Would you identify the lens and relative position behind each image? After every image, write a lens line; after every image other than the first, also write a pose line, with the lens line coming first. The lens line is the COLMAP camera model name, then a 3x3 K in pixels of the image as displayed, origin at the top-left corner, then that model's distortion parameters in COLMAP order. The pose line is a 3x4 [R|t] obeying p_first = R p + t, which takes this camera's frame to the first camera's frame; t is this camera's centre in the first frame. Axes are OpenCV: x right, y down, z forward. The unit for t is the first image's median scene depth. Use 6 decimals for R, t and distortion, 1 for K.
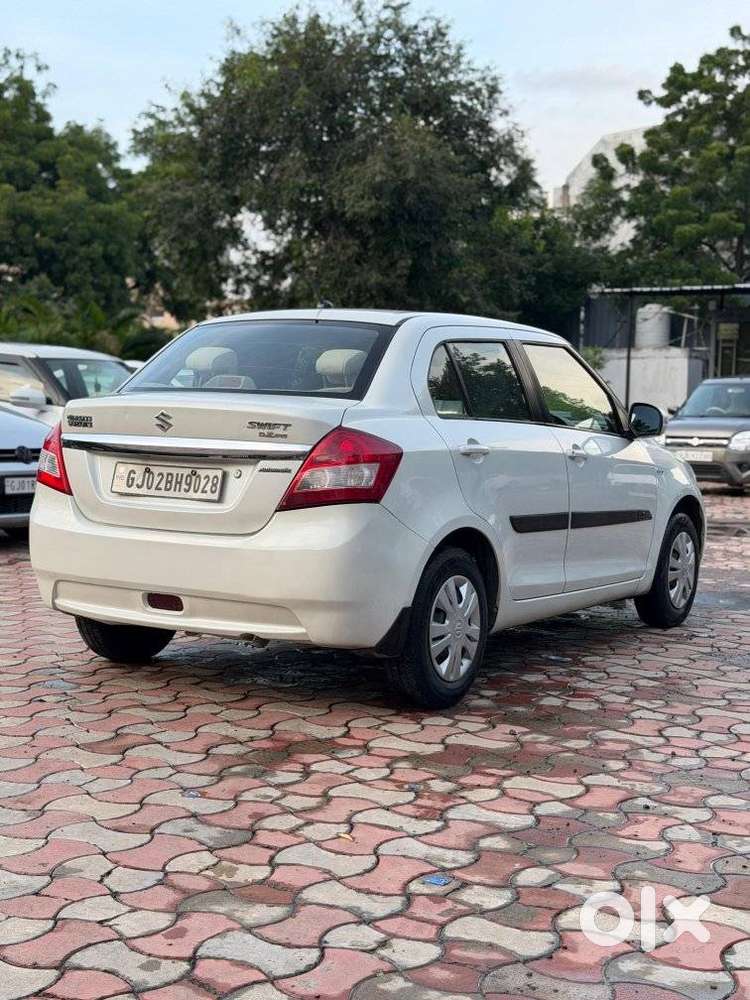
lens RADIAL K [[1422.2, 0, 370.8], [0, 1422.2, 490.4], [0, 0, 1]] dist [0.125922, -0.002994]
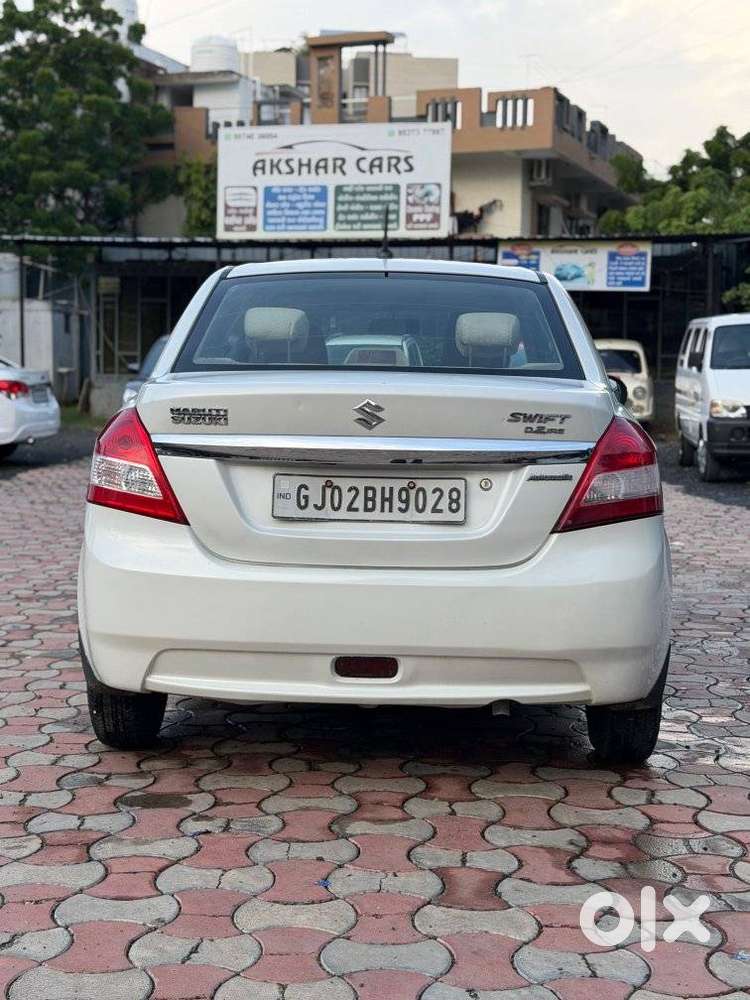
lens RADIAL K [[1422.2, 0, 370.8], [0, 1422.2, 490.4], [0, 0, 1]] dist [0.125922, -0.002994]
pose [[0.875339, -0.052750, 0.480623, -0.483970], [0.036871, 0.998419, 0.042428, -0.040609], [-0.482101, -0.019418, 0.875900, 0.378147]]
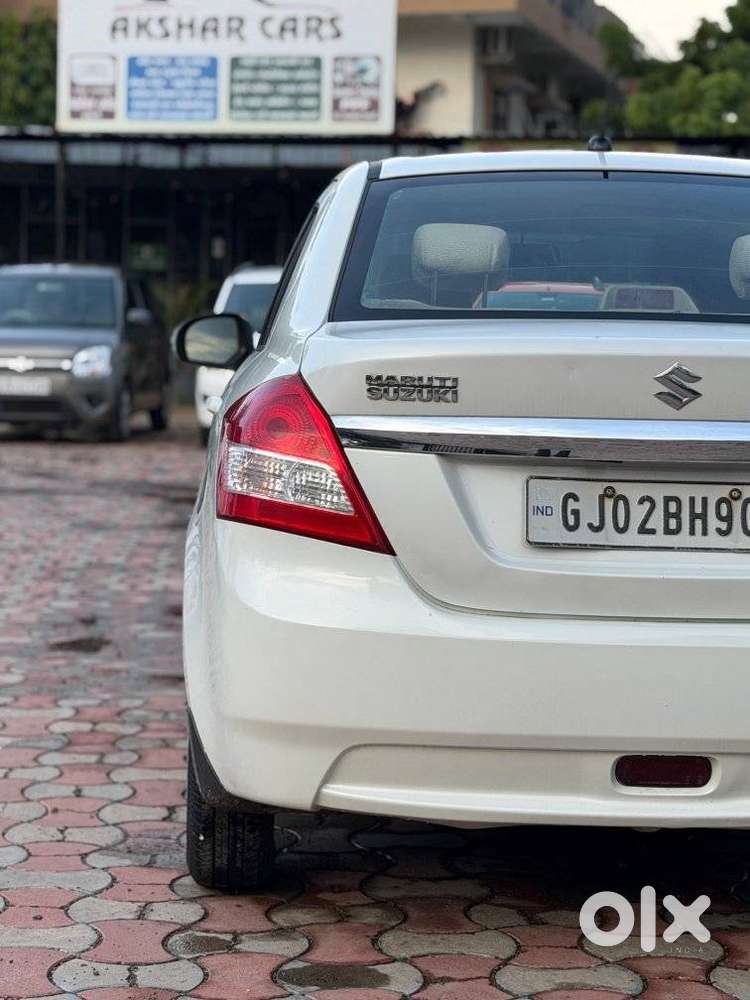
lens RADIAL K [[1997.1, 0, 375.0], [0, 1997.1, 500.0], [0, 0, 1]] dist [0.136995, -0.154996]
pose [[0.837454, -0.054202, 0.543814, -0.582065], [0.032209, 0.998235, 0.049894, -0.047080], [-0.545558, -0.024269, 0.837721, 0.504216]]
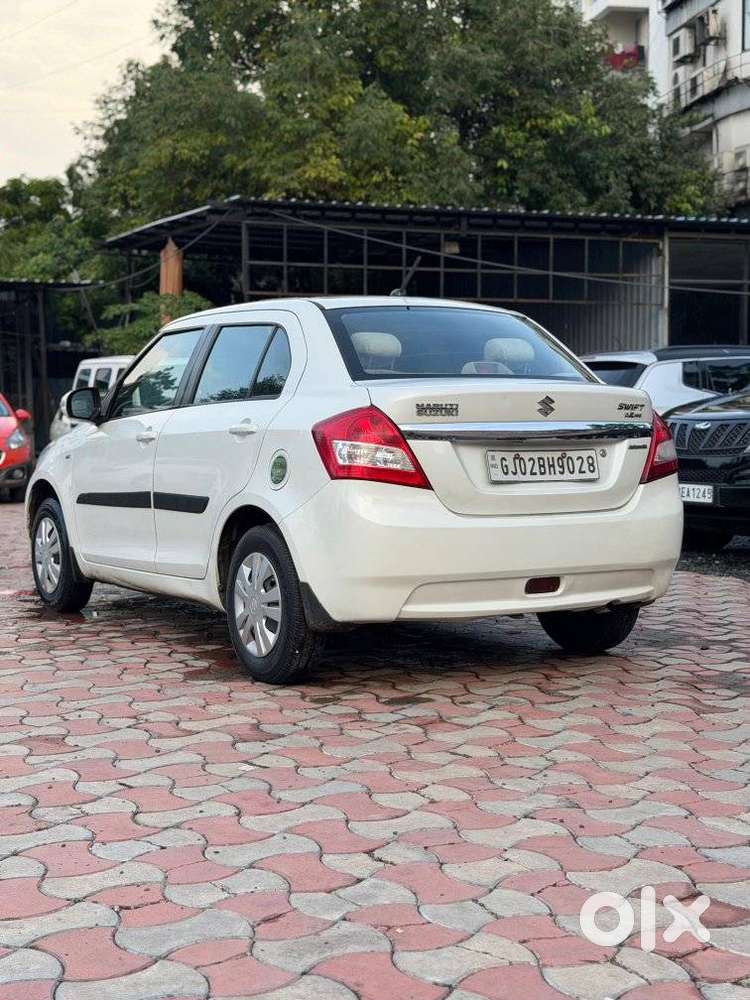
lens RADIAL K [[1422.2, 0, 370.8], [0, 1422.2, 490.4], [0, 0, 1]] dist [0.125922, -0.002994]
pose [[0.469597, -0.069636, 0.880131, -1.091994], [0.070748, 0.996647, 0.041107, -0.038968], [-0.880042, 0.042963, 0.472949, 0.631367]]
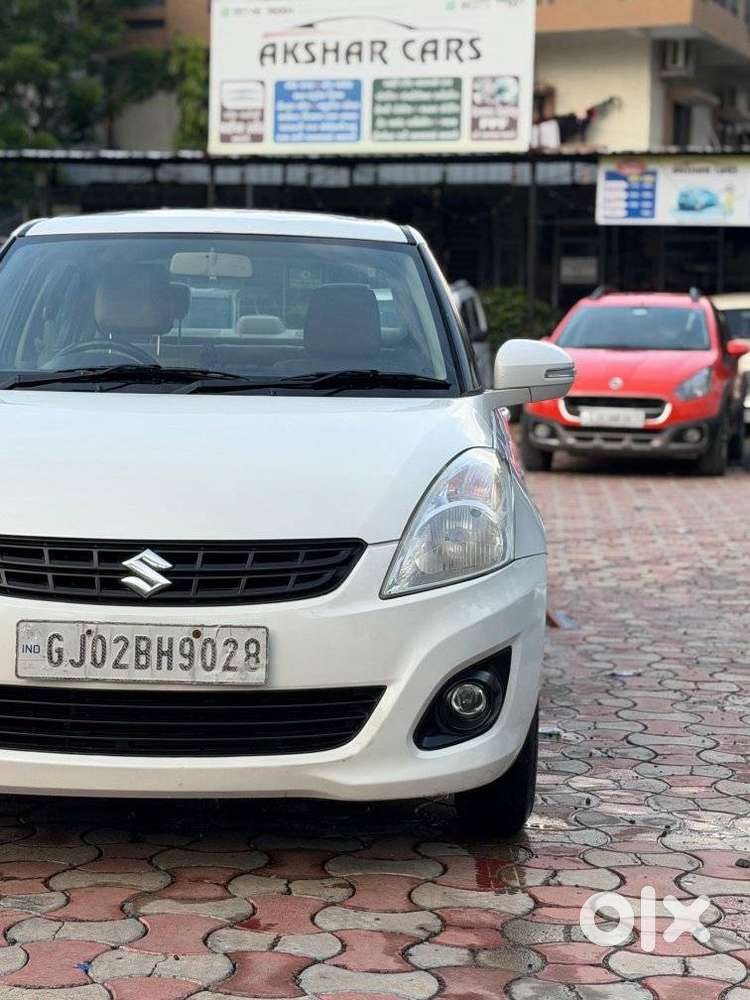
lens RADIAL K [[2012.7, 0, 375.0], [0, 2012.7, 500.0], [0, 0, 1]] dist [0.123294, 0.030942]
pose [[0.894879, -0.045204, 0.444014, -0.430482], [0.031535, 0.998775, 0.038126, -0.032846], [-0.445193, -0.020116, 0.895209, 0.248308]]
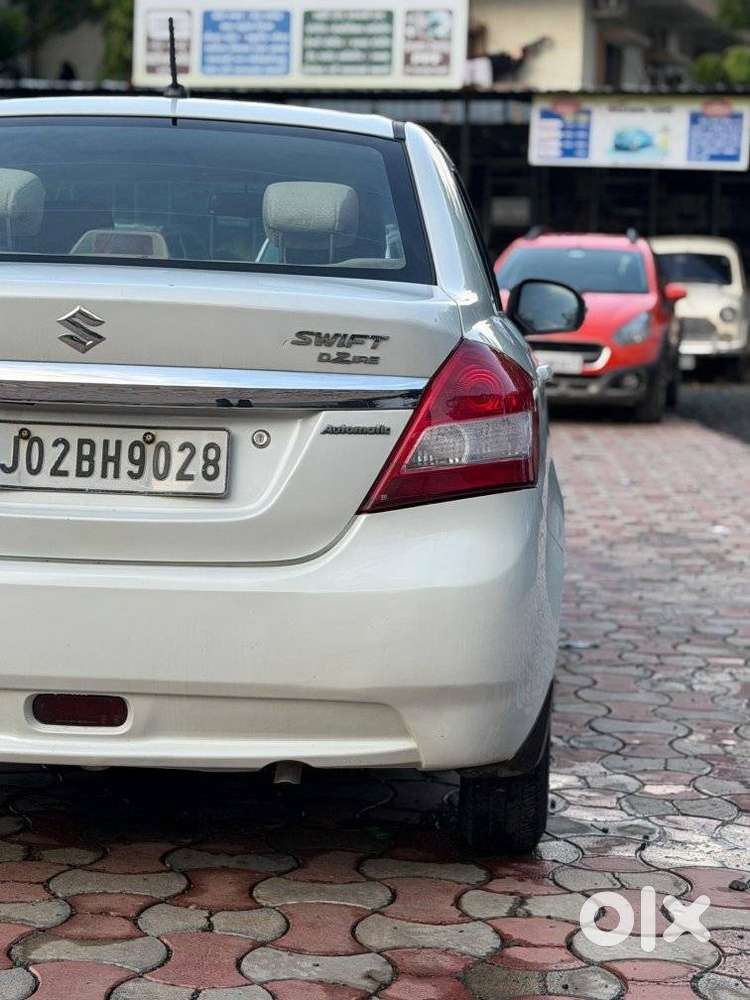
lens RADIAL K [[1997.1, 0, 375.0], [0, 1997.1, 500.0], [0, 0, 1]] dist [0.136995, -0.154996]
pose [[0.878022, -0.051295, 0.475864, -0.375059], [0.021024, 0.997414, 0.068723, -0.035758], [-0.478158, -0.050336, 0.876830, 0.372354]]
